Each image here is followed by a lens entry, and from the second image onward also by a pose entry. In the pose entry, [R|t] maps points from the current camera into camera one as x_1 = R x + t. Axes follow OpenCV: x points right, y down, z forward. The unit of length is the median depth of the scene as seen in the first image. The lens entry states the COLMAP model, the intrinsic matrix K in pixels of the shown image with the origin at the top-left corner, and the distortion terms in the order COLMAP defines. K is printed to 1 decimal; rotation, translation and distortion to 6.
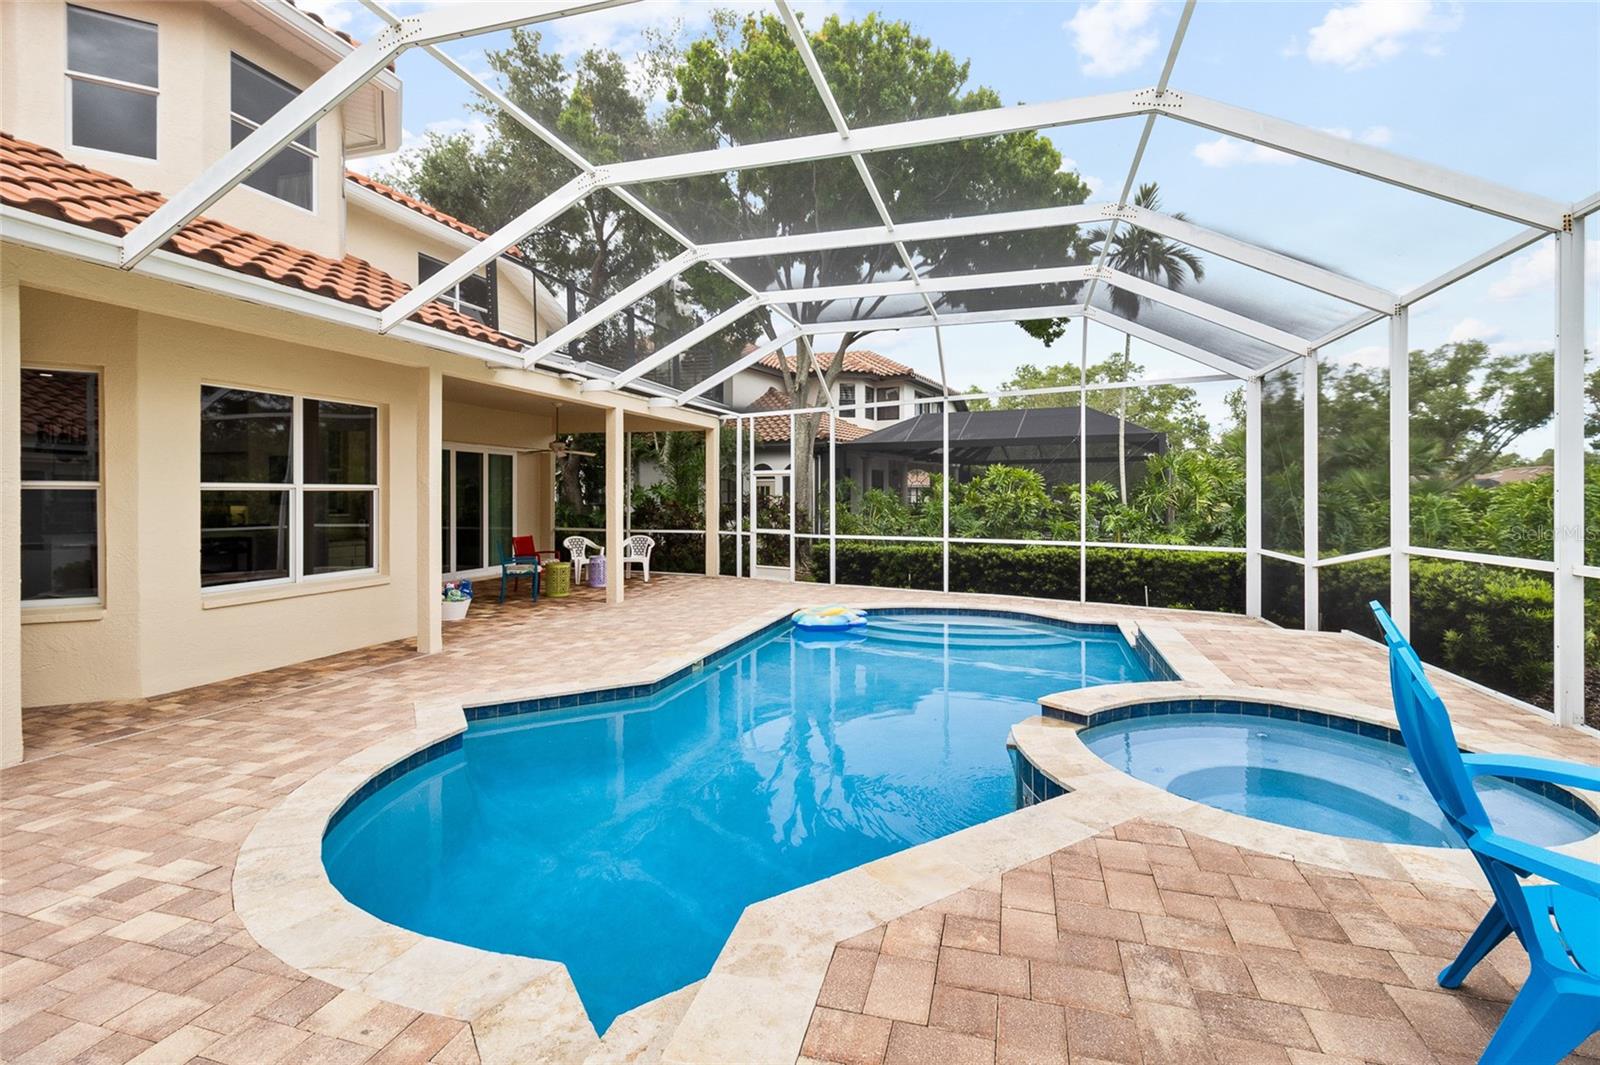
lens RADIAL K [[733.7, 0, 808.9], [0, 733.7, 494.8], [0, 0, 1]] dist [0.001051, -0.002062]
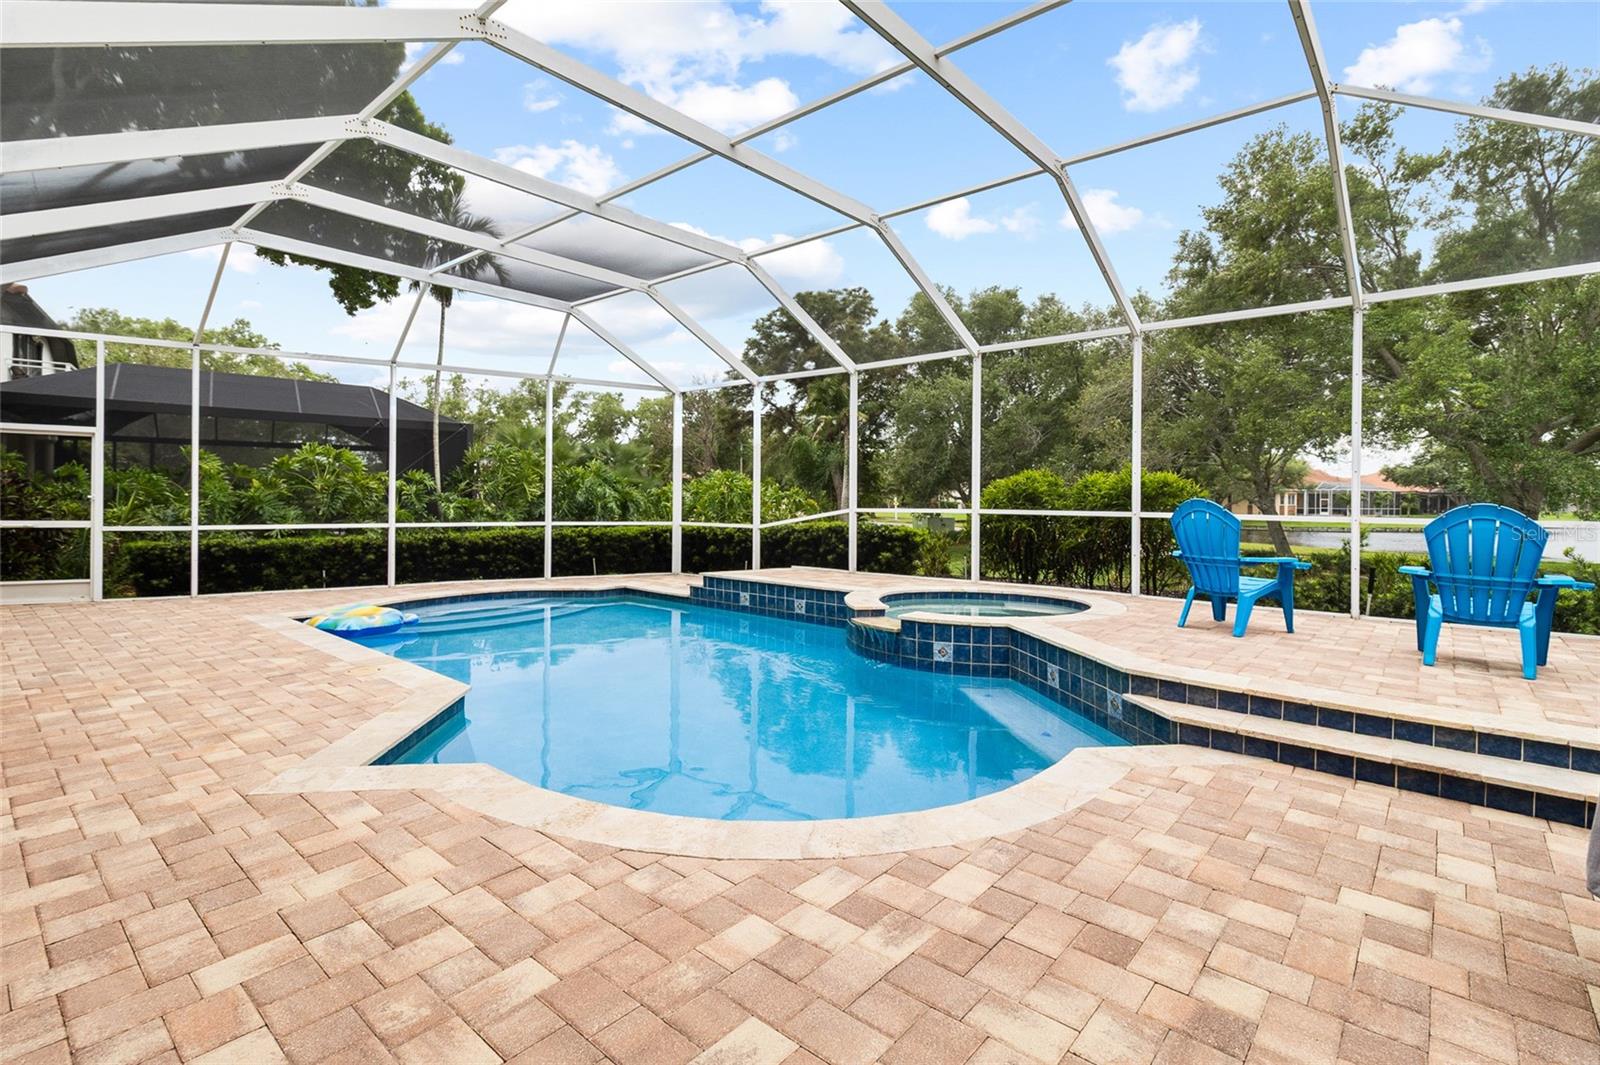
lens RADIAL K [[733.7, 0, 819.7], [0, 733.7, 497.4], [0, 0, 1]] dist [0.001051, -0.002062]
pose [[0.416024, 0.008043, 0.909318, -1.272829], [-0.013200, 0.999909, -0.002805, 0.075253], [-0.909258, -0.010836, 0.416092, 0.547684]]
